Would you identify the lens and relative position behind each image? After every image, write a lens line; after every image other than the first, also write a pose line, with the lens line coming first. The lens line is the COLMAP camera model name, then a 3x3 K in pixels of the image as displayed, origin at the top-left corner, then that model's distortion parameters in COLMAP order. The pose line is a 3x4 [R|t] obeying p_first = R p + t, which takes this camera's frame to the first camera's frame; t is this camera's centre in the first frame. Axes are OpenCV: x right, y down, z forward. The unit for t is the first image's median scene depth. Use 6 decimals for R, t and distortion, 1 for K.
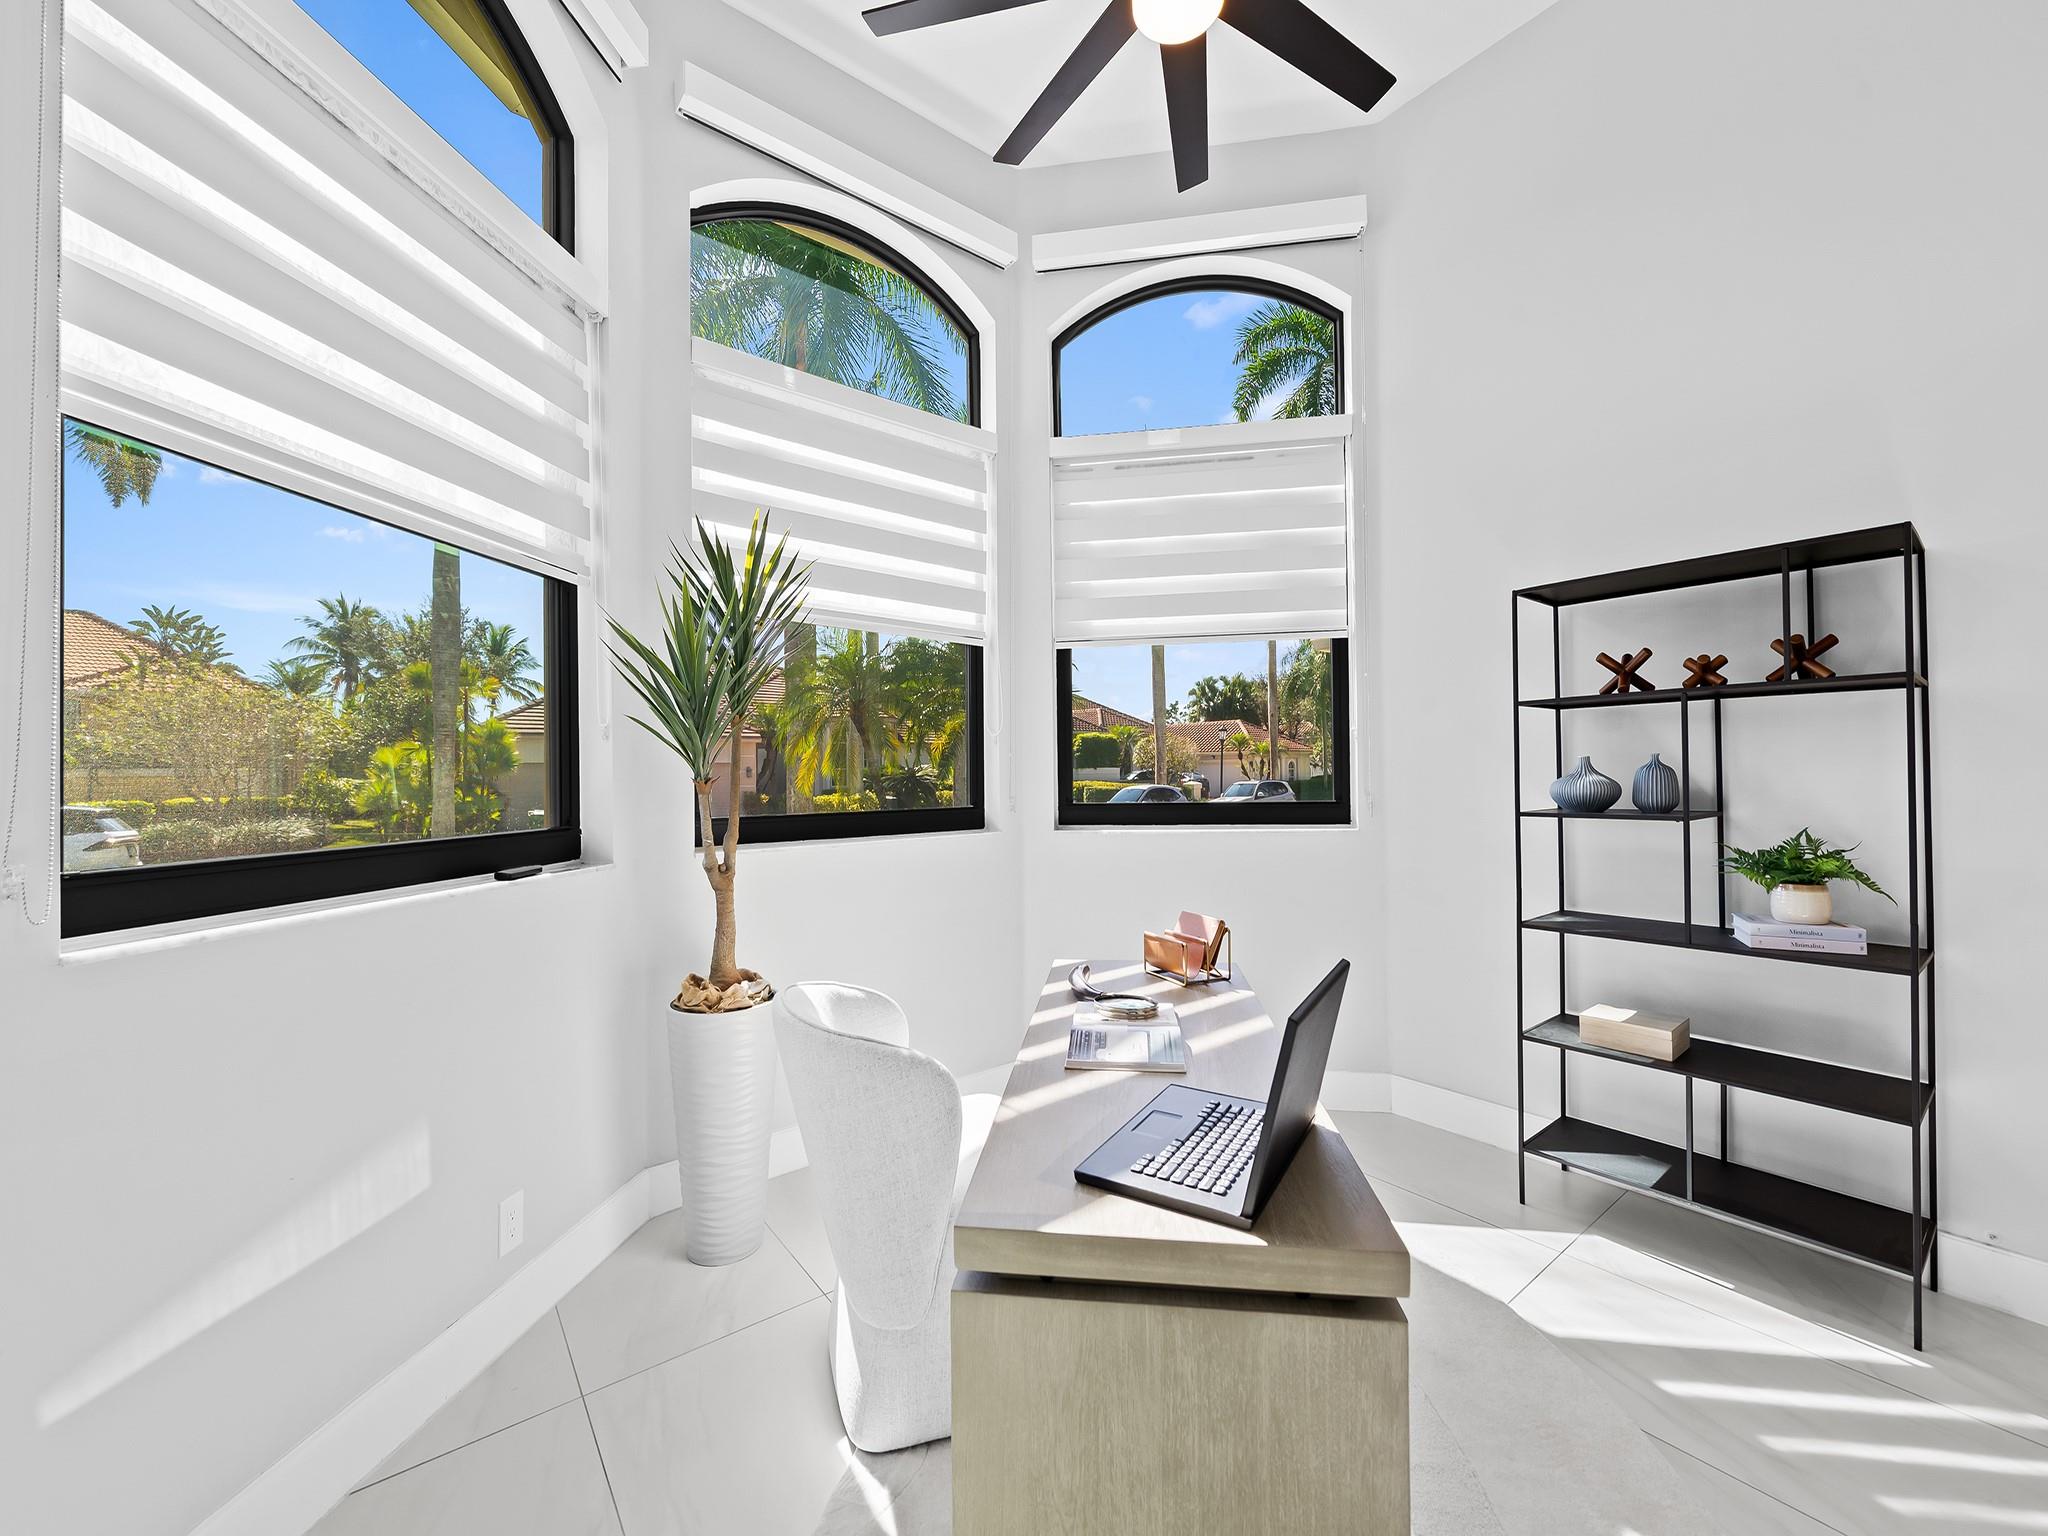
lens RADIAL K [[815.1, 0, 1026.1], [0, 815.1, 763.0], [0, 0, 1]] dist [-0.001480, -0.001059]
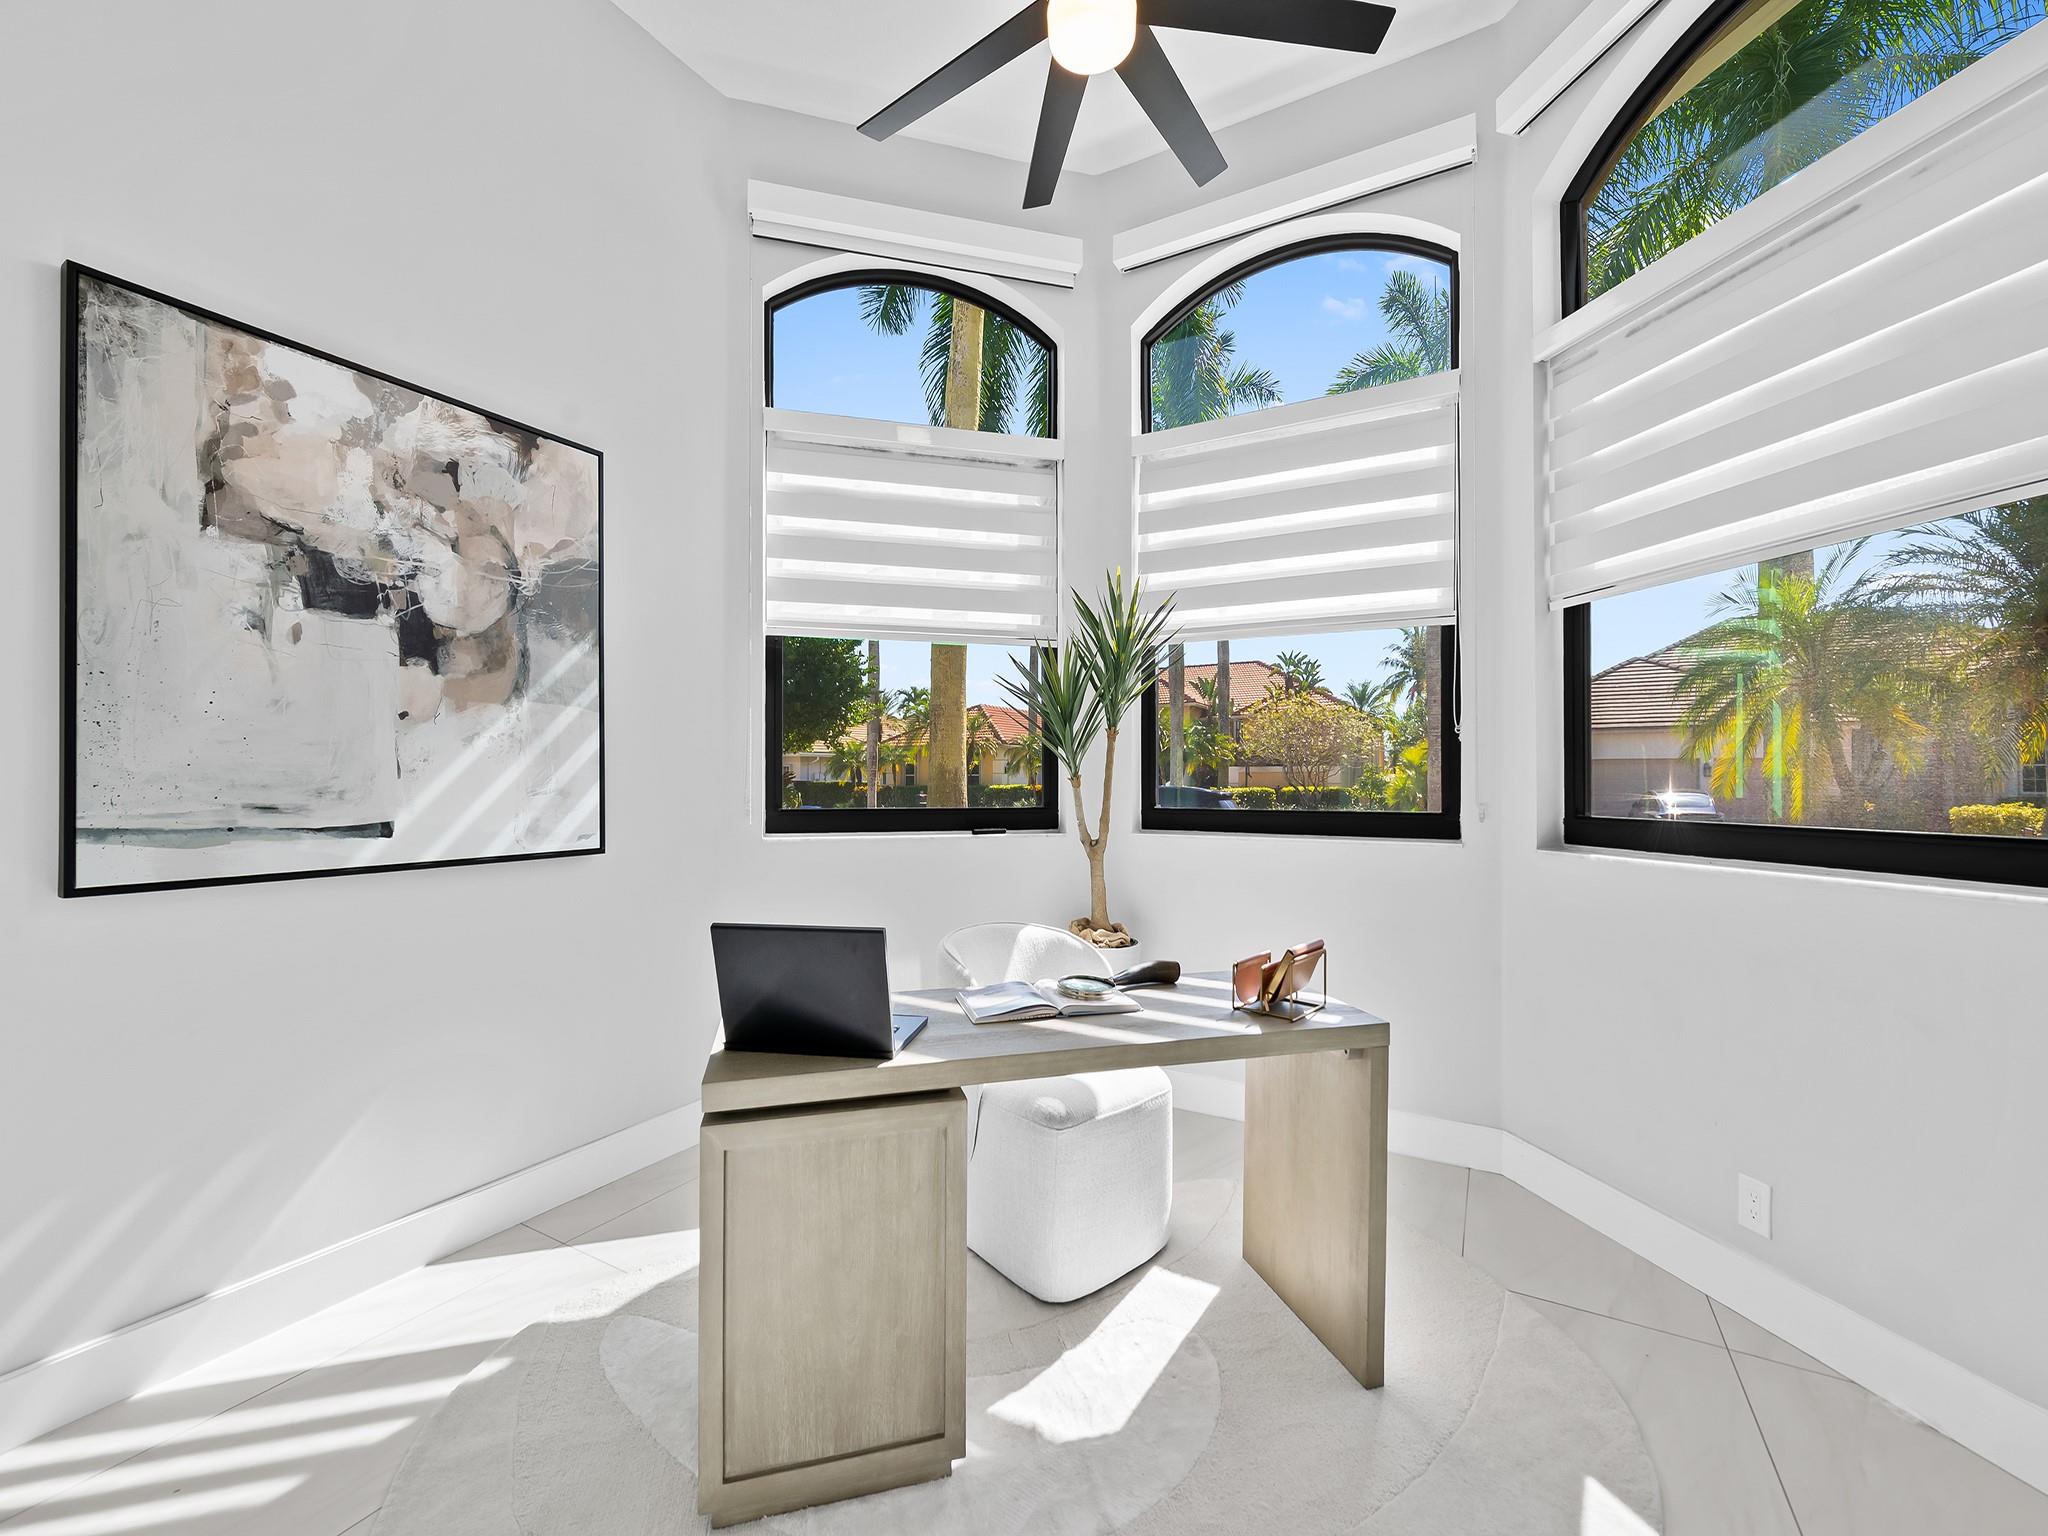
lens RADIAL K [[815.1, 0, 1026.1], [0, 815.1, 763.0], [0, 0, 1]] dist [-0.001480, -0.001059]
pose [[0.379451, -0.004268, -0.925202, 0.159934], [0.008938, 0.999960, -0.000948, -0.000717], [0.925169, -0.007910, 0.379473, 0.075660]]
